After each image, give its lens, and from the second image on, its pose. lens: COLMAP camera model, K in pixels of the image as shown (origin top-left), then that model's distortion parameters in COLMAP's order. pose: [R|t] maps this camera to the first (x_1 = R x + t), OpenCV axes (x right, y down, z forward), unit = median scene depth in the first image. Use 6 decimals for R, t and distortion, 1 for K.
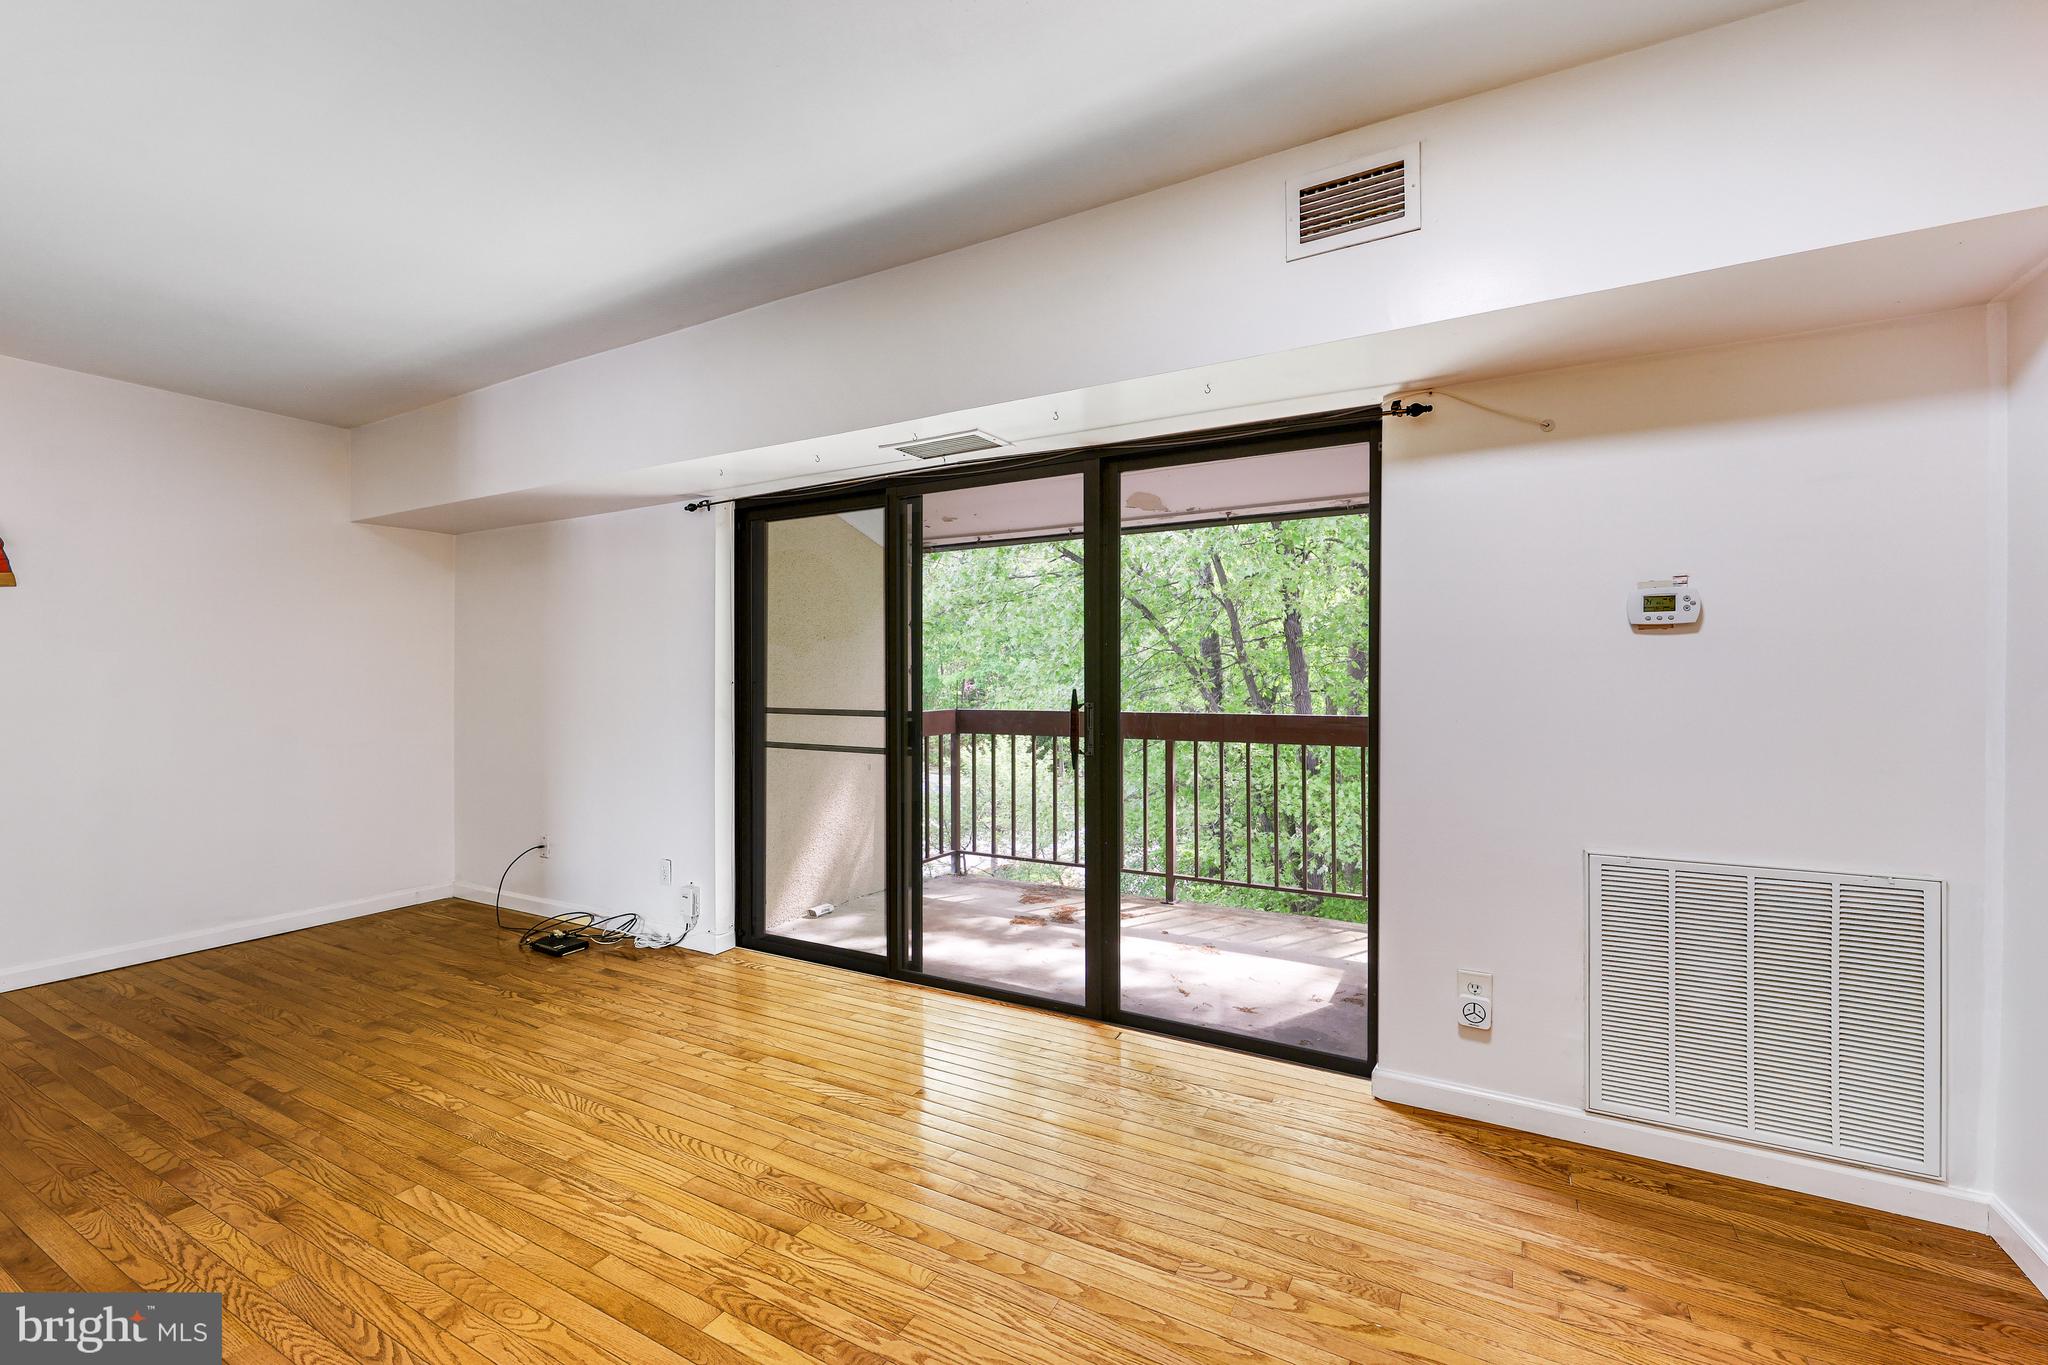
lens RADIAL K [[865.7, 0, 1039.2], [0, 865.7, 681.2], [0, 0, 1]] dist [0.000910, -0.000074]
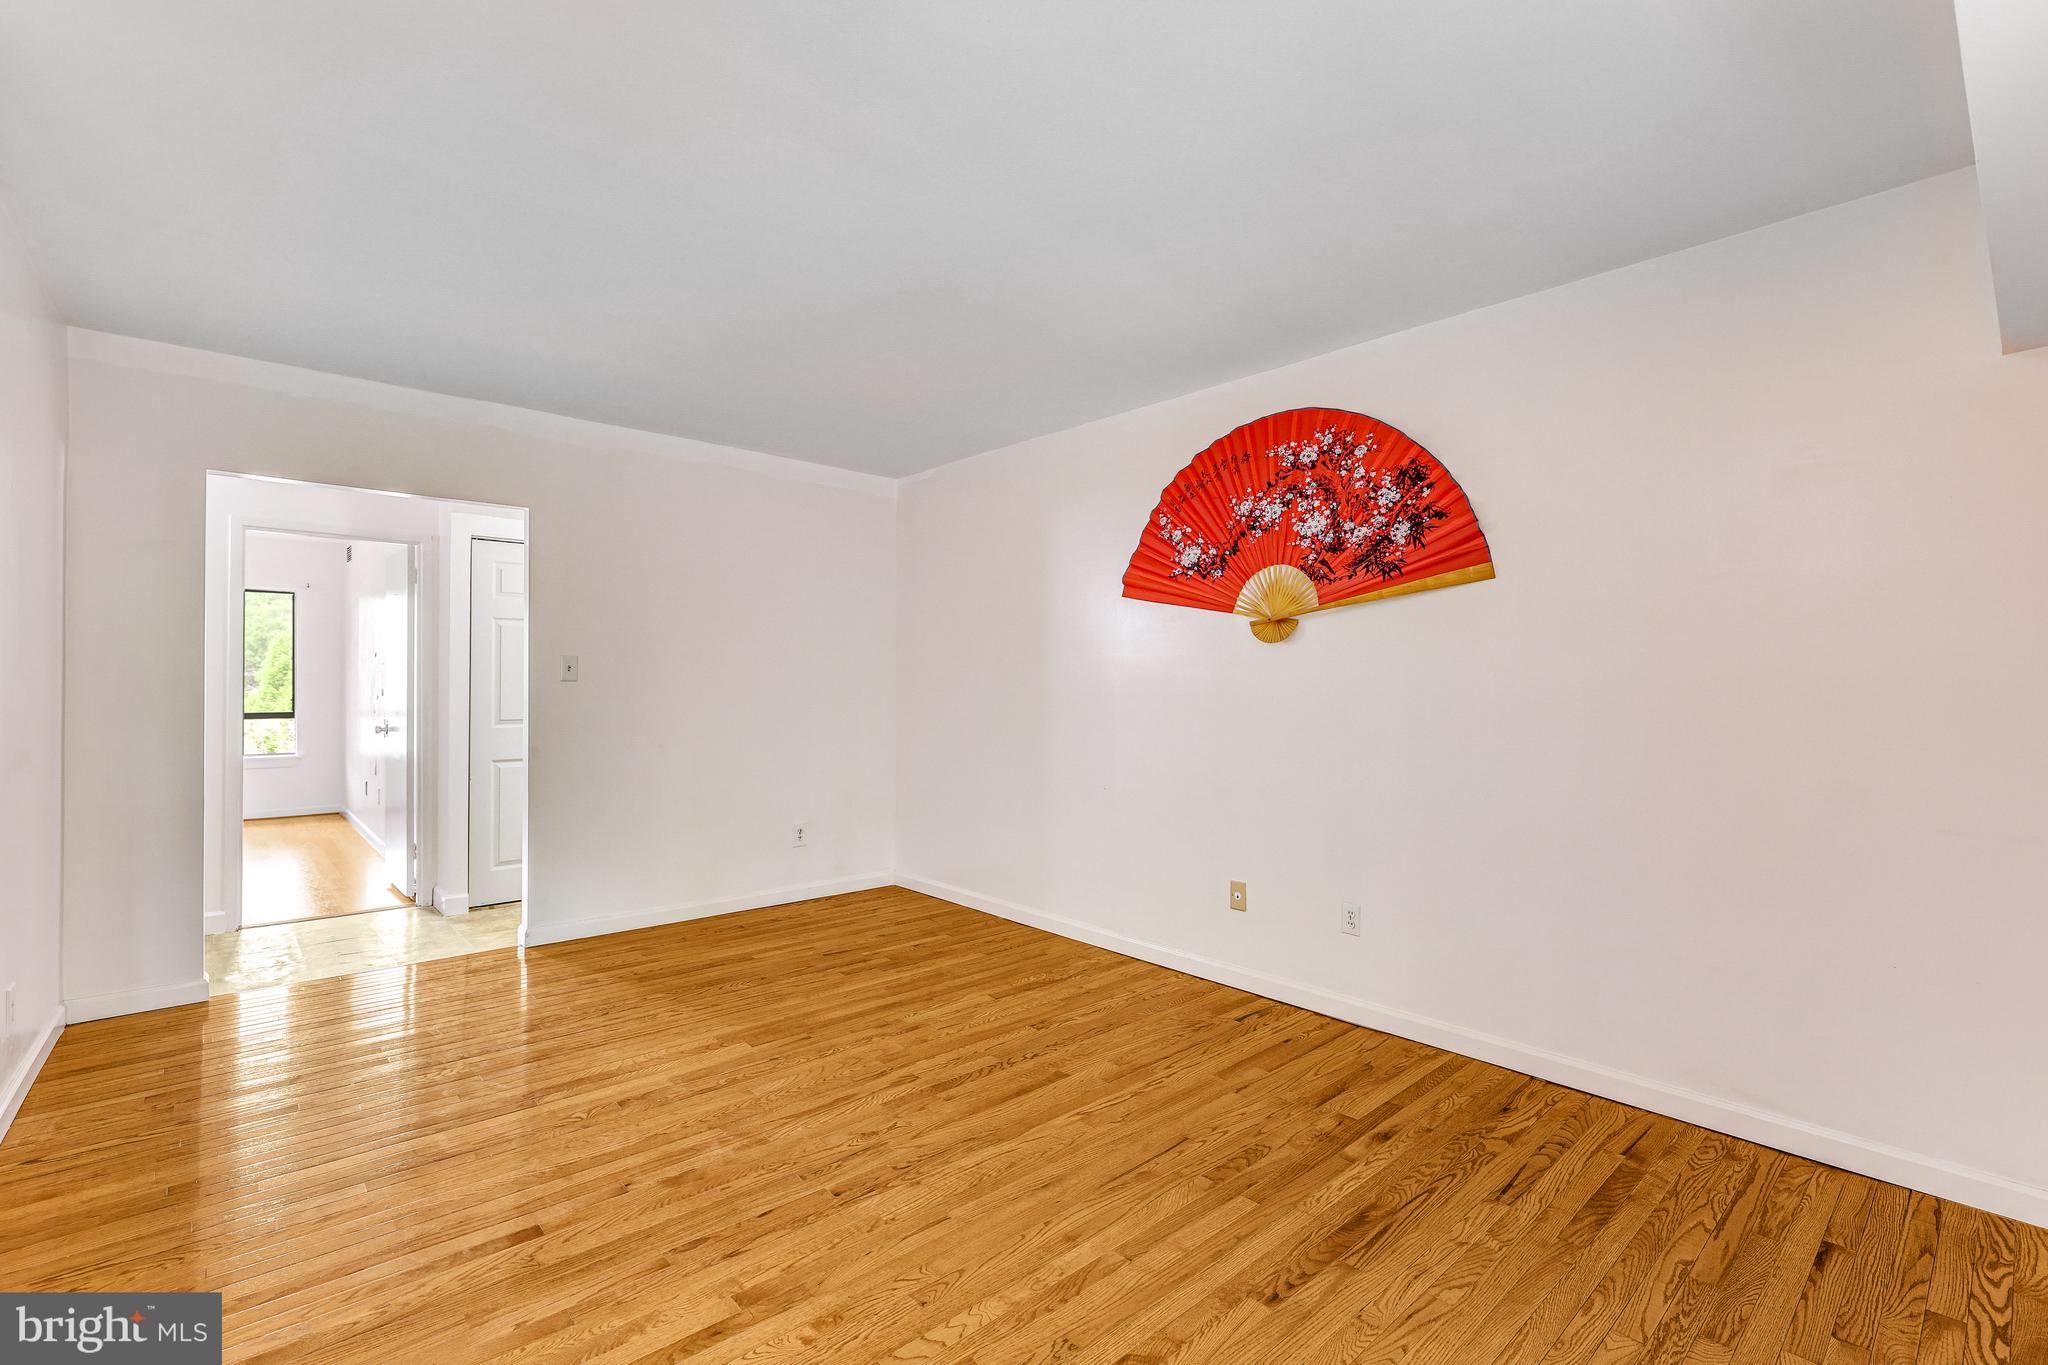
lens RADIAL K [[885.6, 0, 1012.0], [0, 885.6, 685.4], [0, 0, 1]] dist [0.001230, -0.000818]
pose [[-0.342849, -0.000515, -0.939390, -0.286975], [-0.009033, 0.999955, 0.002748, -0.009109], [0.939347, 0.009428, -0.342838, 1.125420]]
